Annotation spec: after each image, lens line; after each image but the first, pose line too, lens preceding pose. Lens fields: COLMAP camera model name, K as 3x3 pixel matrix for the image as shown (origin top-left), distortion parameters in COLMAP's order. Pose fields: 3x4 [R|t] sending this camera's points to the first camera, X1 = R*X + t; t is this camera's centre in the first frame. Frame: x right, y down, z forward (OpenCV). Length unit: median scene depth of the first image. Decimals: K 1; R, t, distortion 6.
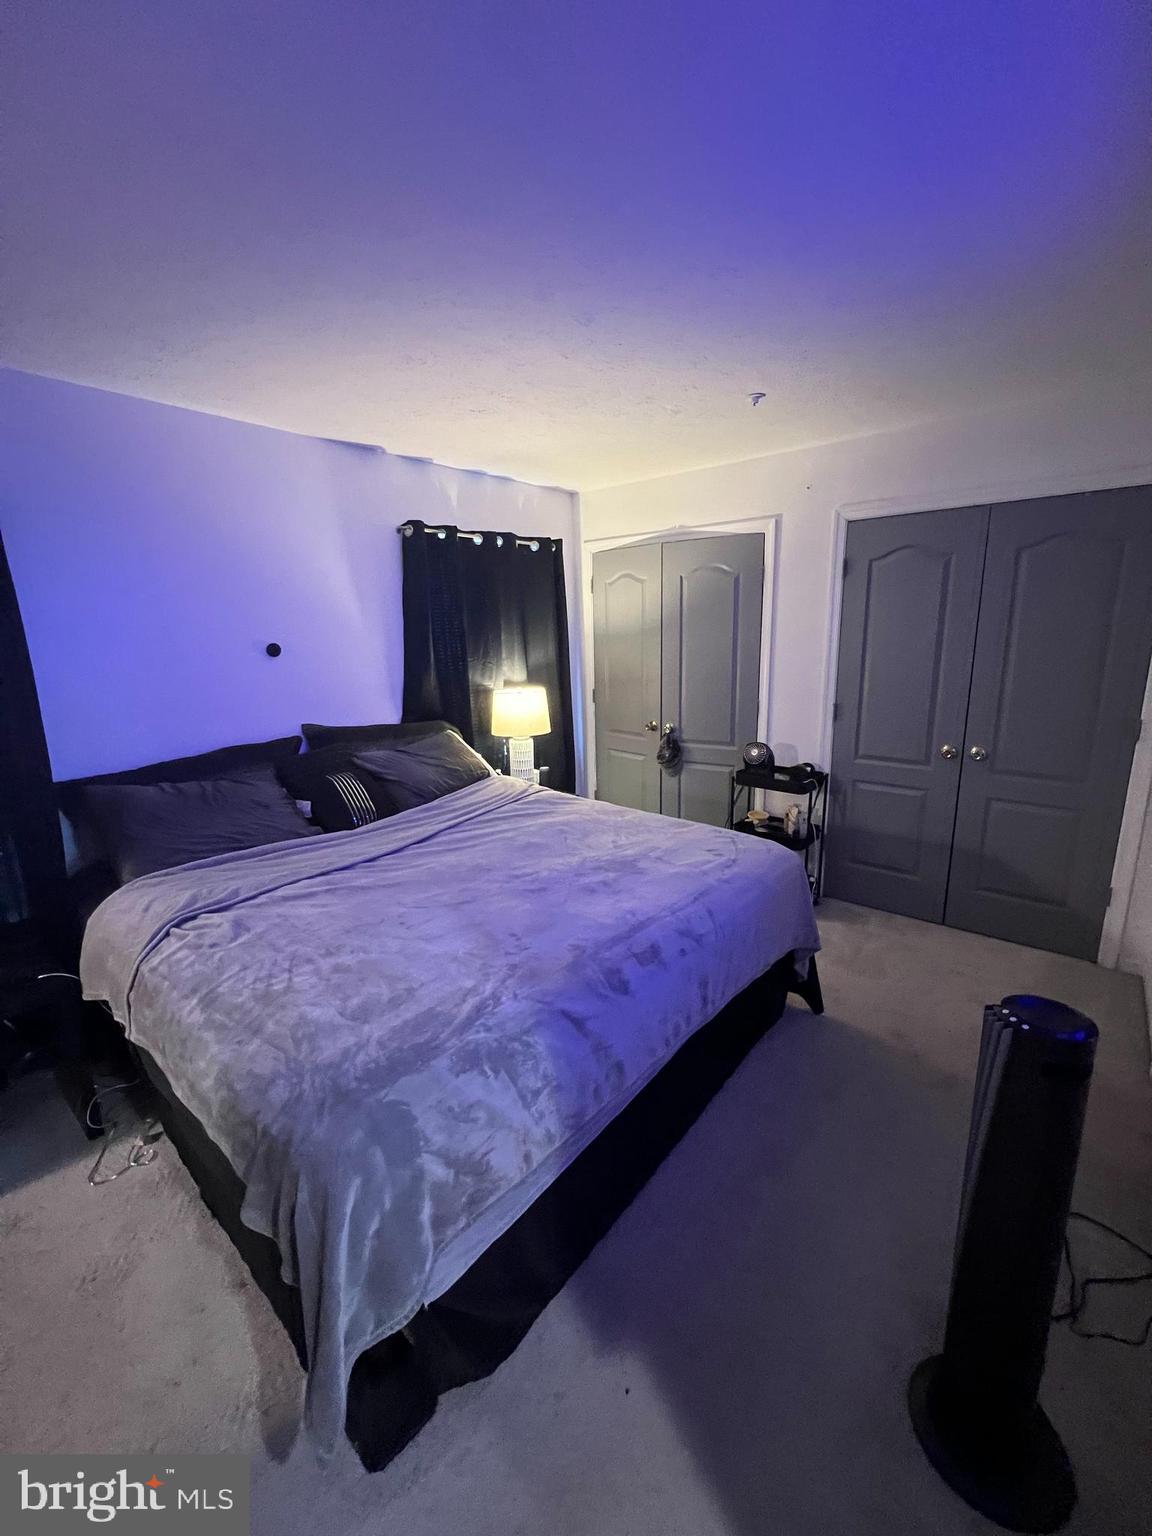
lens RADIAL K [[615.7, 0, 569.9], [0, 615.7, 767.0], [0, 0, 1]] dist [-0.000366, 0.000114]
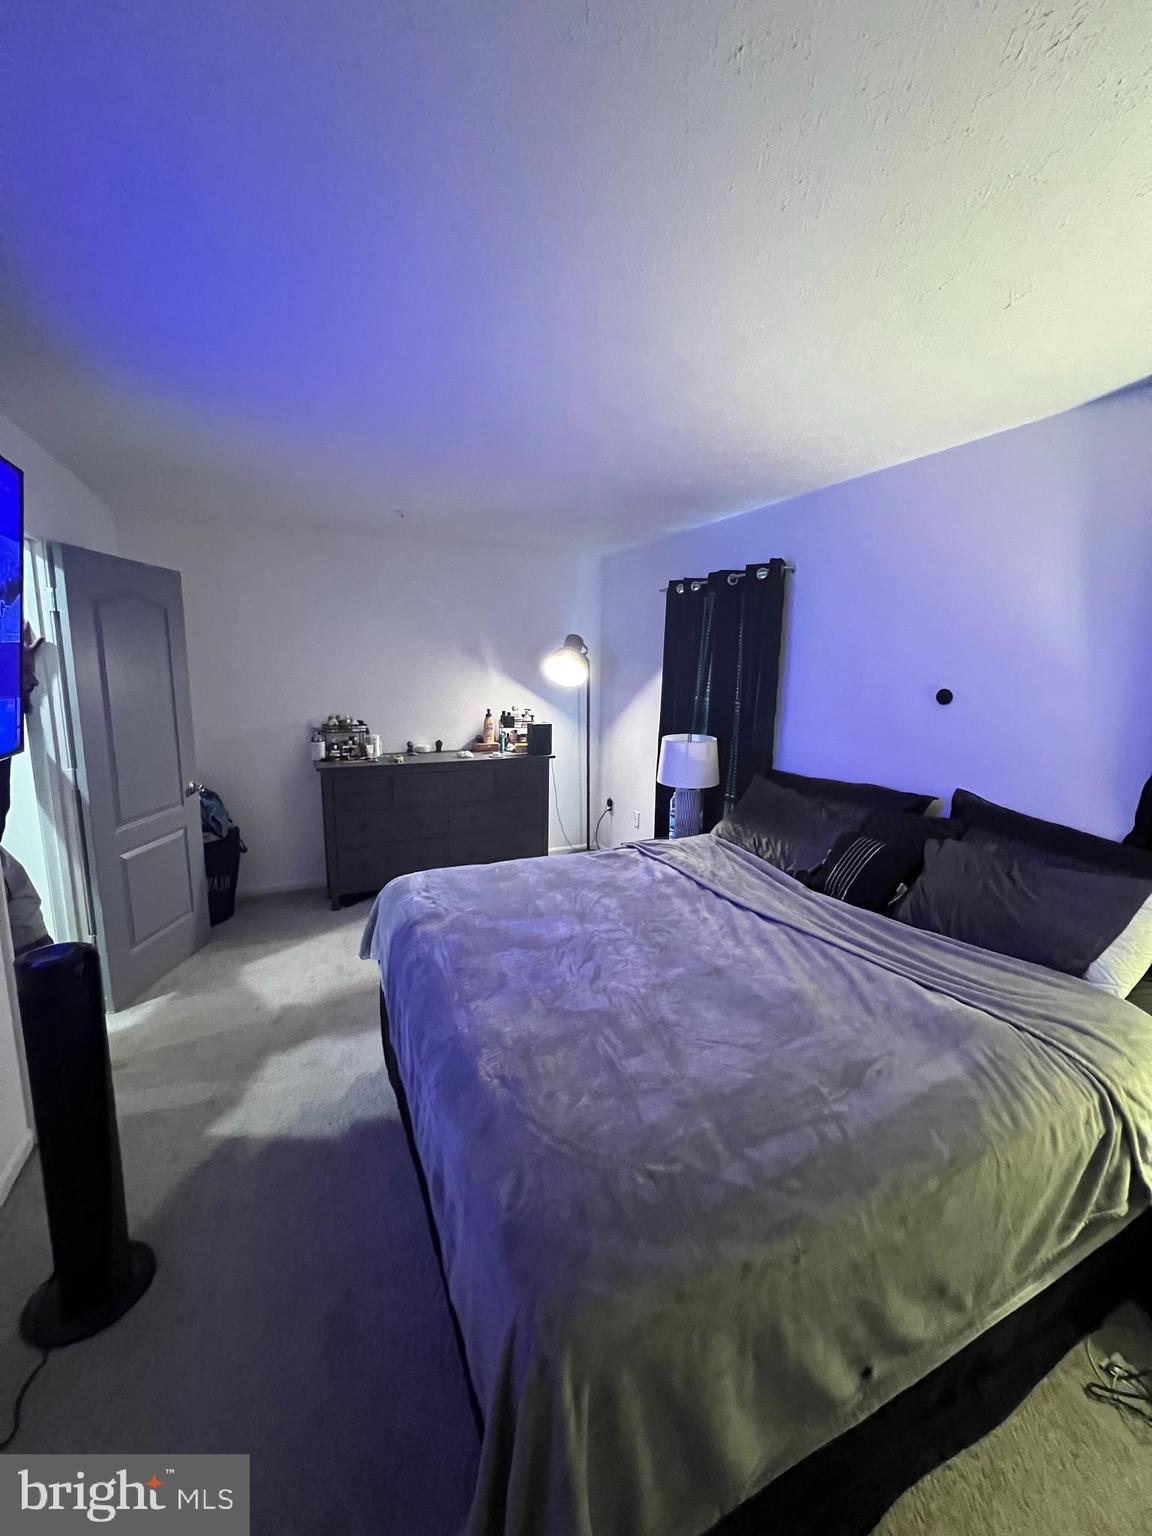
lens RADIAL K [[615.7, 0, 570.9], [0, 615.7, 763.3], [0, 0, 1]] dist [-0.000366, 0.000114]
pose [[-0.424237, 0.178774, -0.887729, 0.618605], [-0.192113, 0.940236, 0.281156, -0.280910], [0.884938, 0.289821, -0.364538, 1.005256]]
